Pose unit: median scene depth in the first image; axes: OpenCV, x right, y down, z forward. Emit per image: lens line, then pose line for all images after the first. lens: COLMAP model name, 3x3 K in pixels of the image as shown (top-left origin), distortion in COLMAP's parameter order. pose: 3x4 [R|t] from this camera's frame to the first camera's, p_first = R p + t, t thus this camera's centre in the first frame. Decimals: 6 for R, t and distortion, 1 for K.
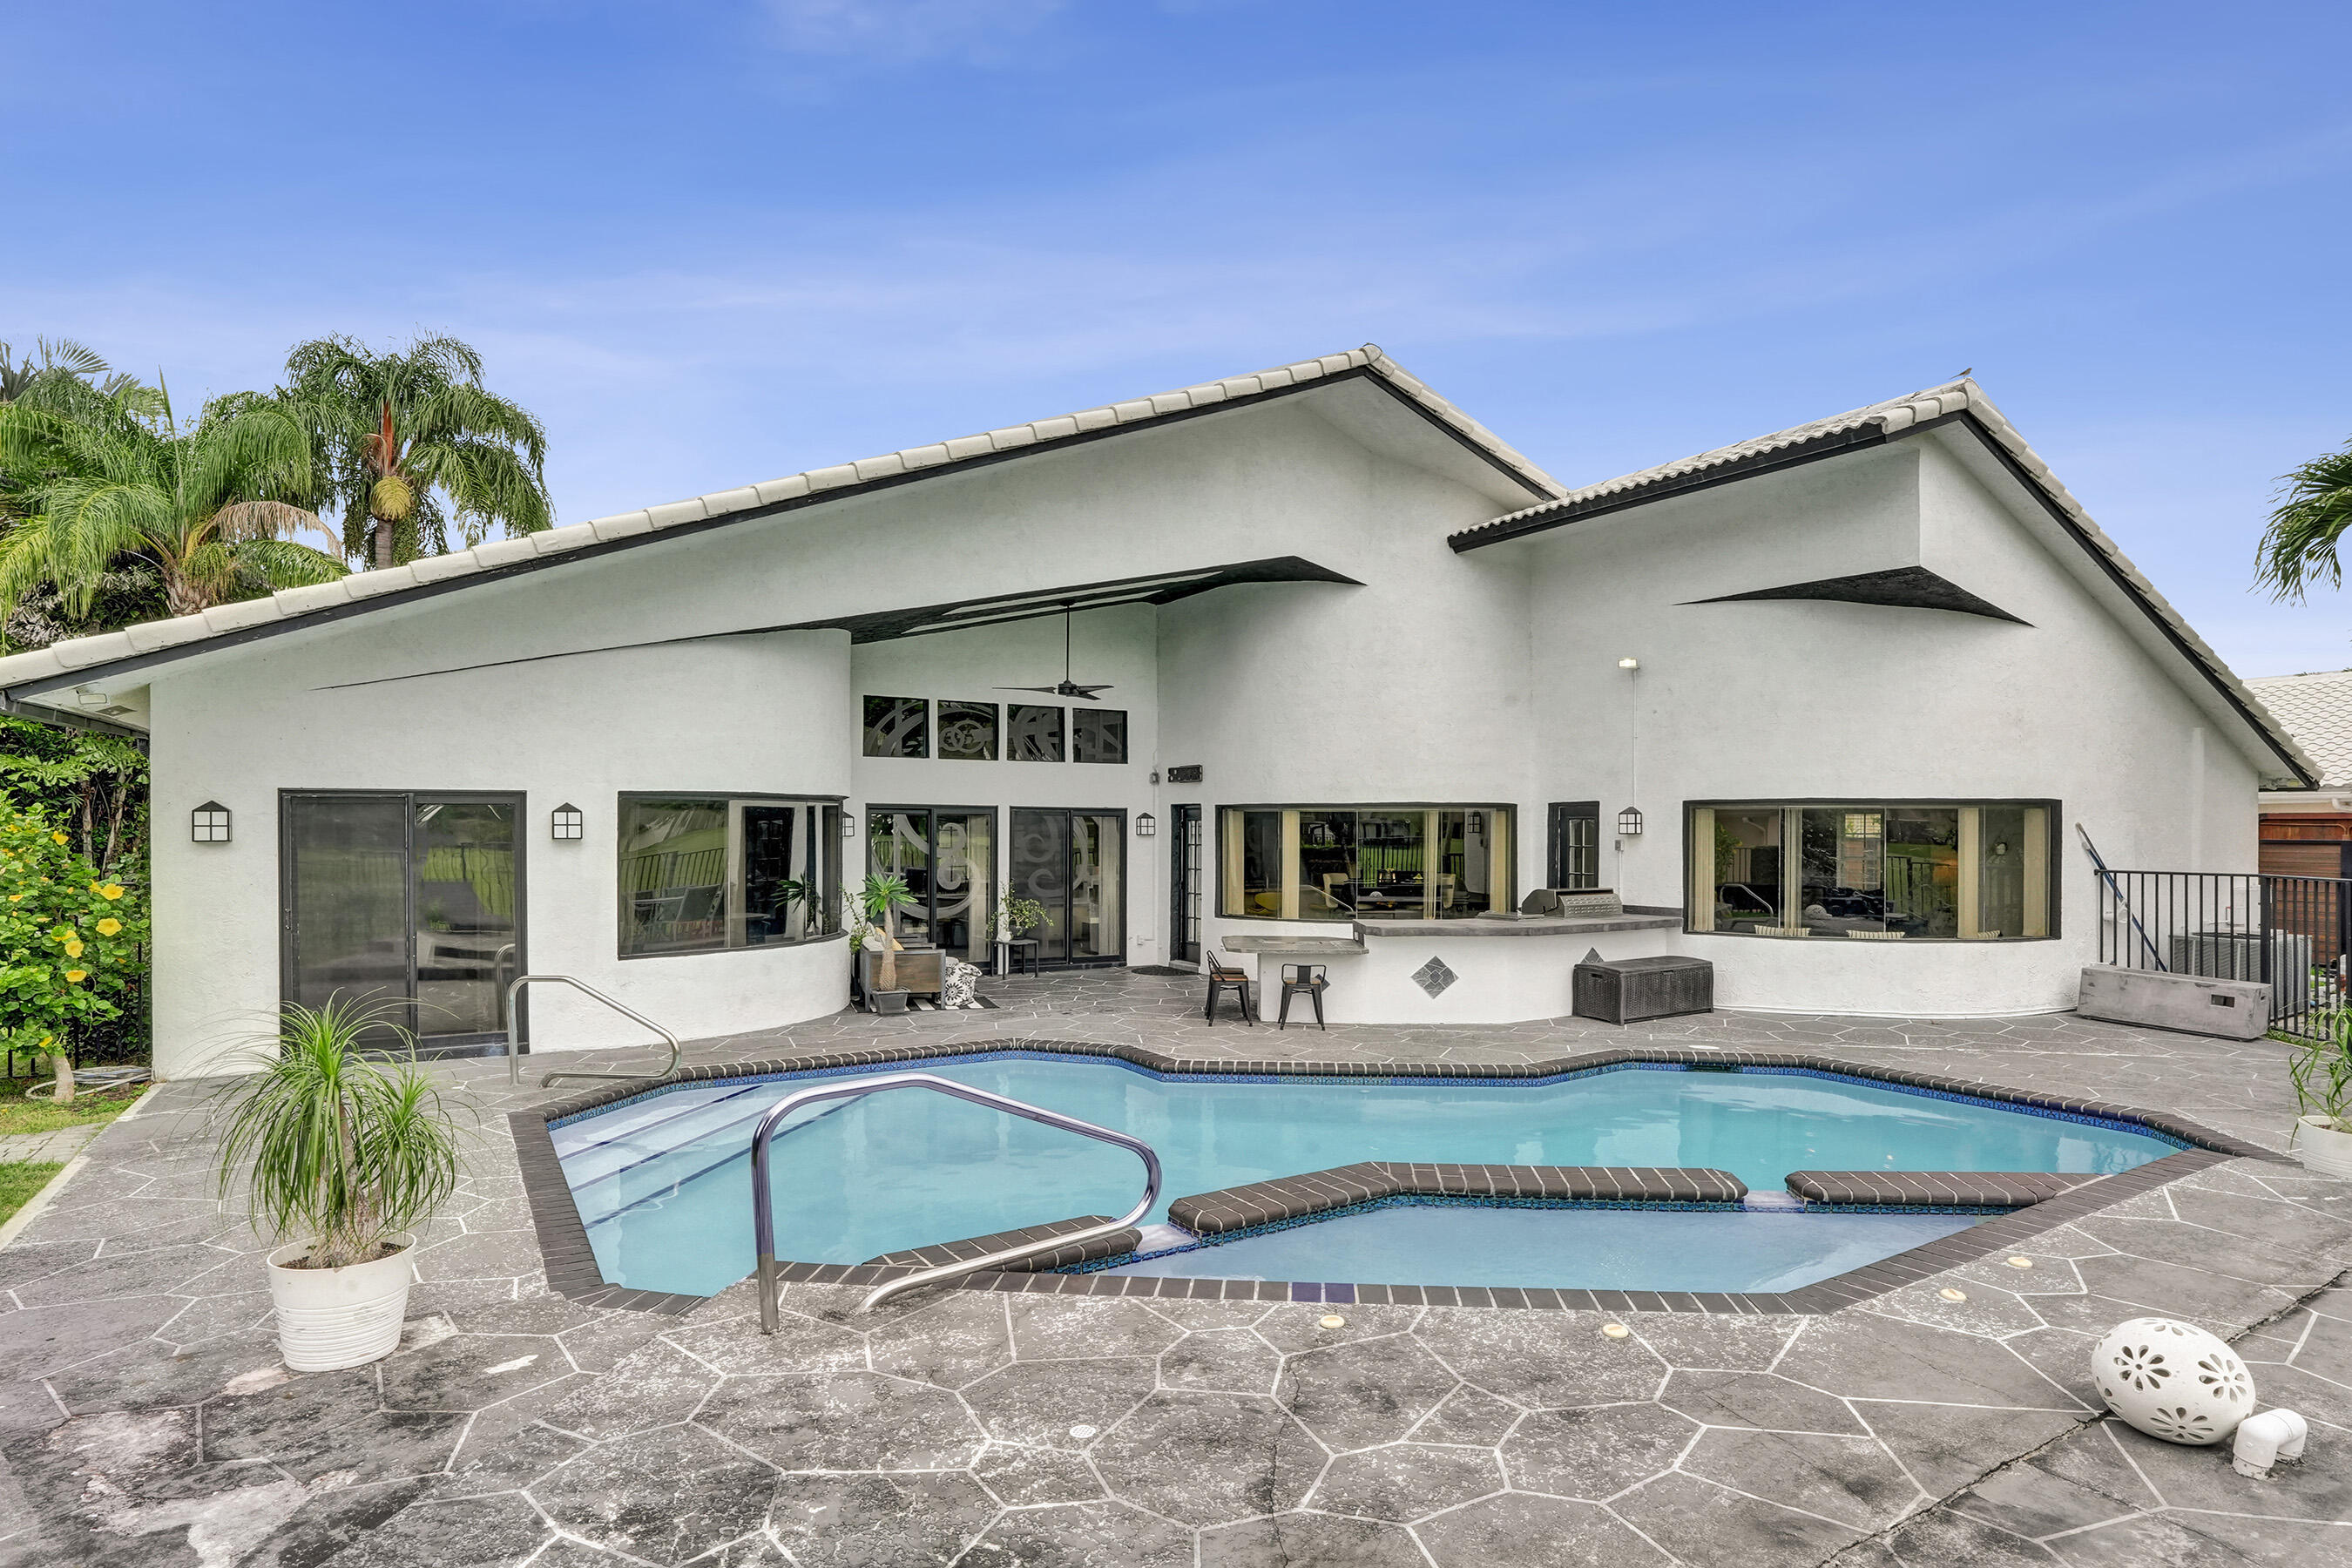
lens RADIAL K [[1246.2, 0, 1195.4], [0, 1246.2, 827.2], [0, 0, 1]] dist [-0.073553, 0.031050]
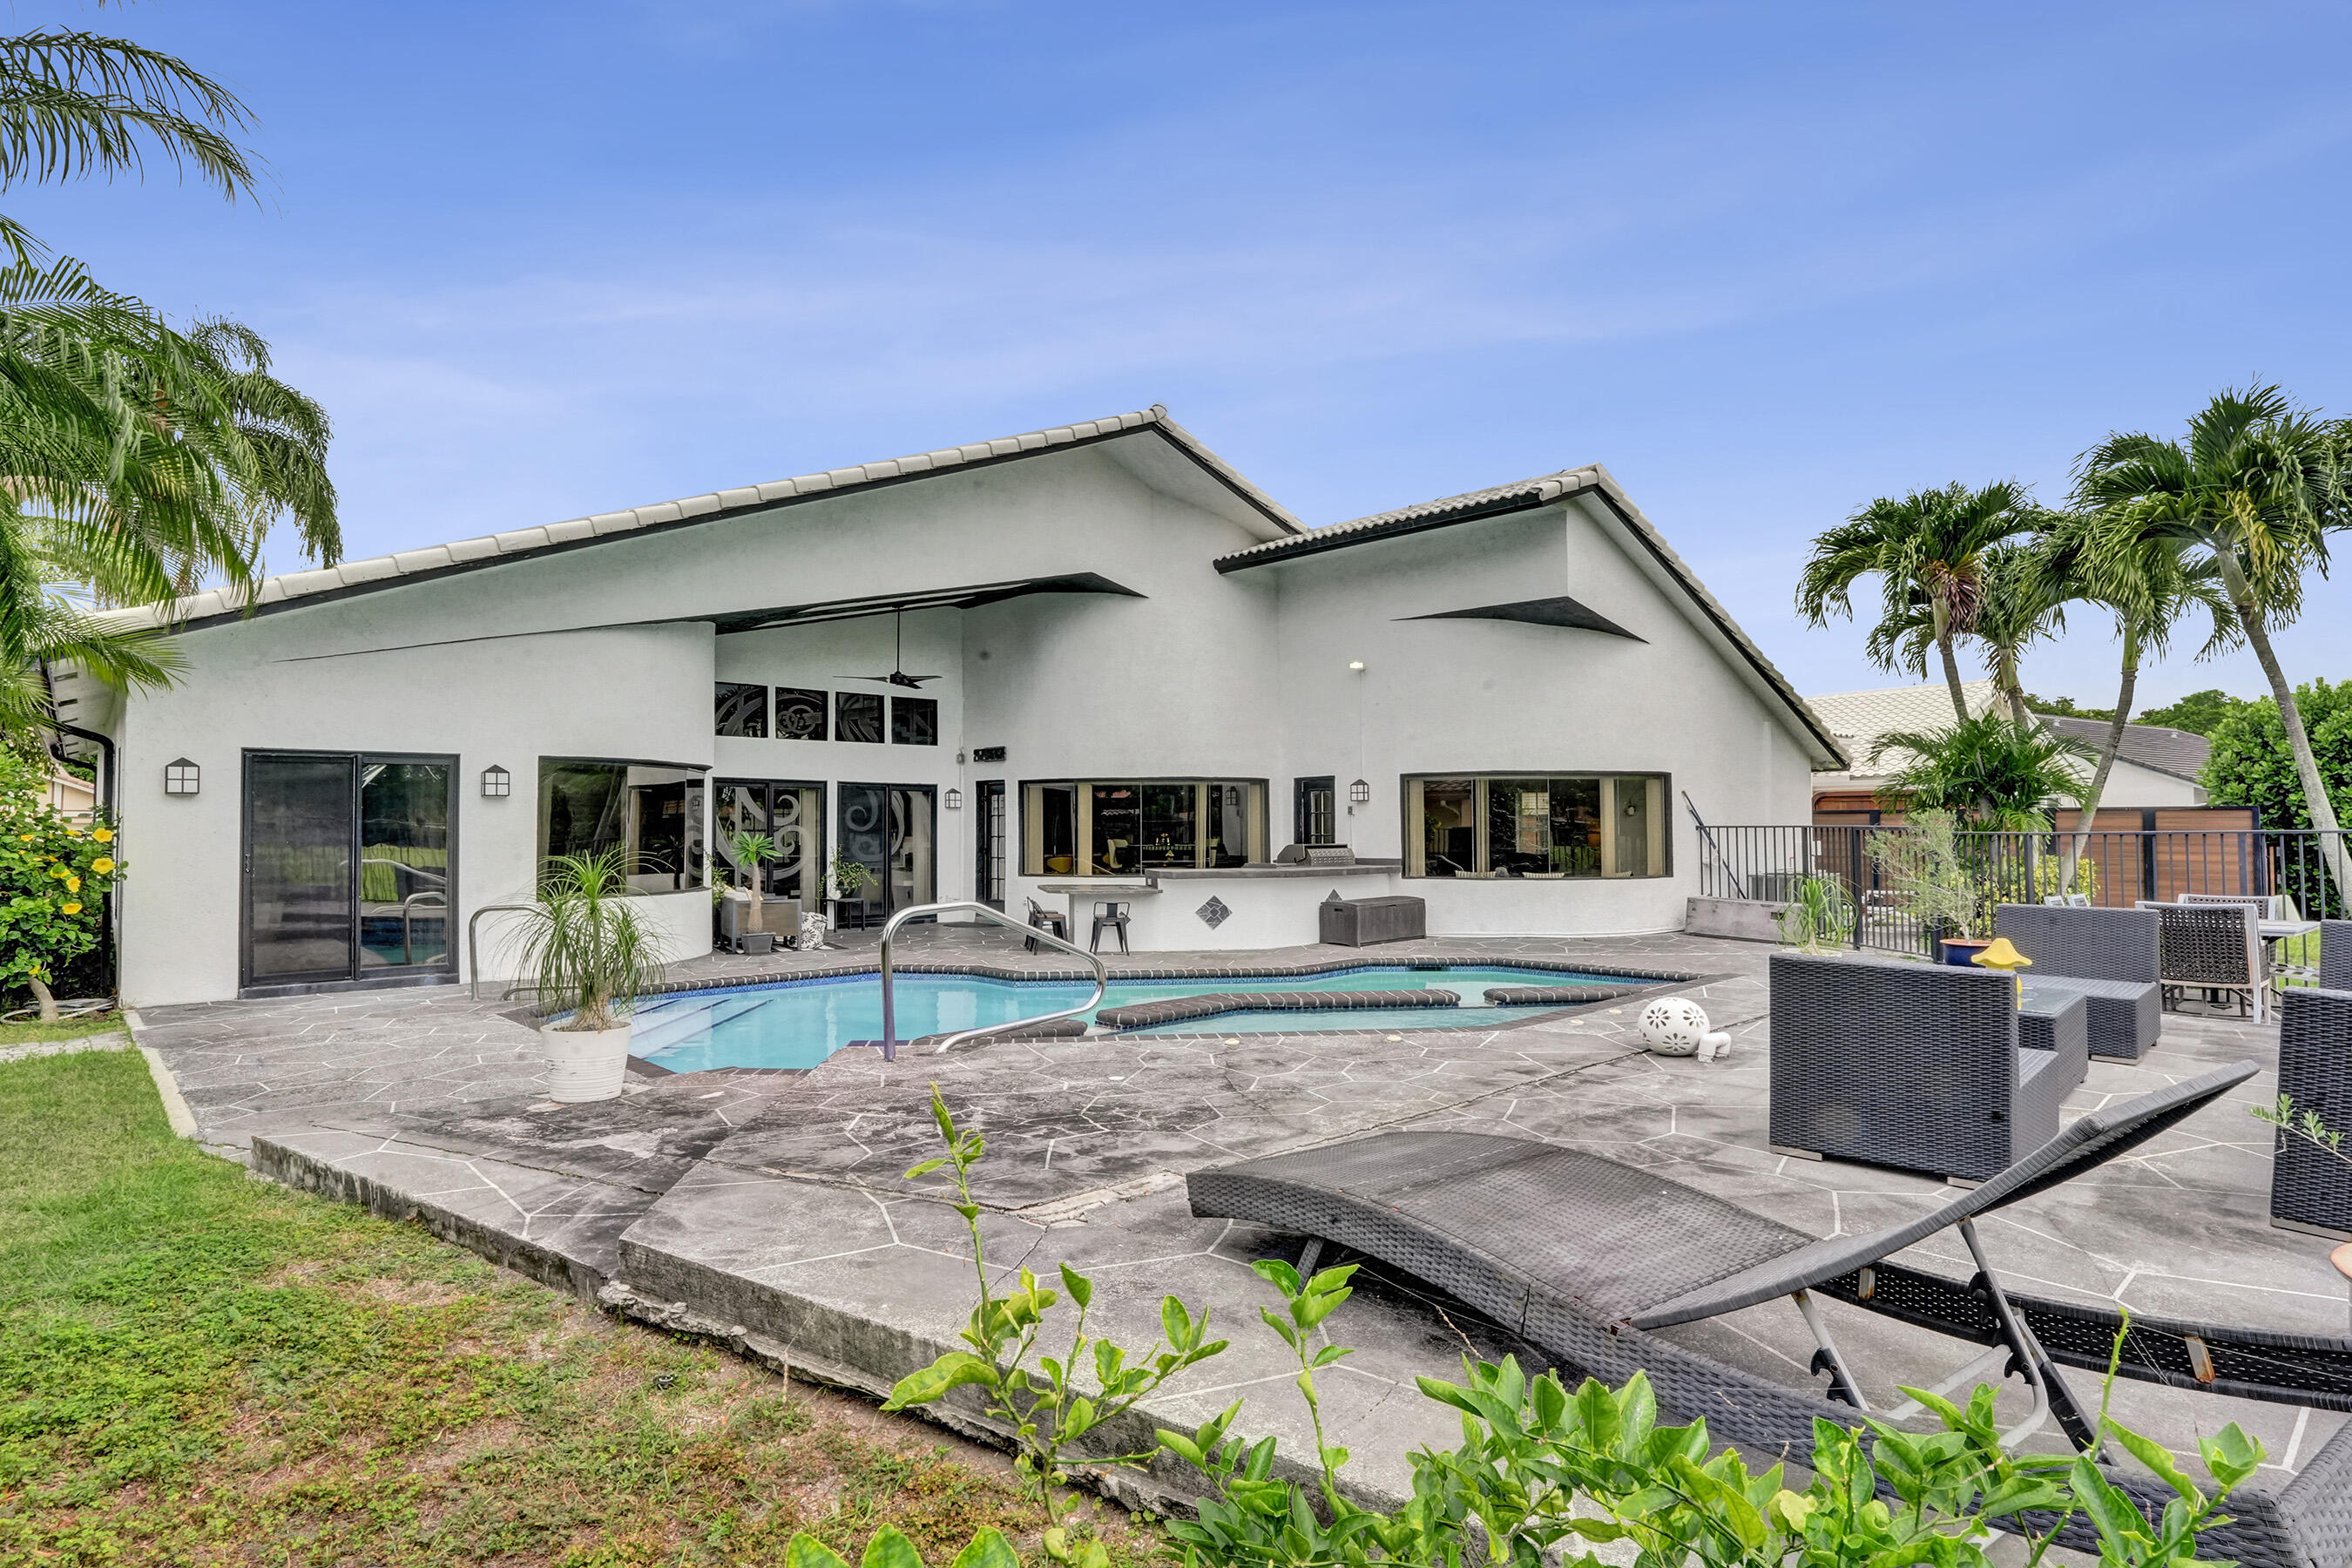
lens RADIAL K [[1212.6, 0, 1181.3], [0, 1212.6, 774.0], [0, 0, 1]] dist [-0.080904, 0.023145]
pose [[0.977906, 0.002759, 0.209028, -0.084520], [0.006373, 0.999055, -0.043005, 0.030574], [-0.208949, 0.043387, 0.976963, -0.169325]]
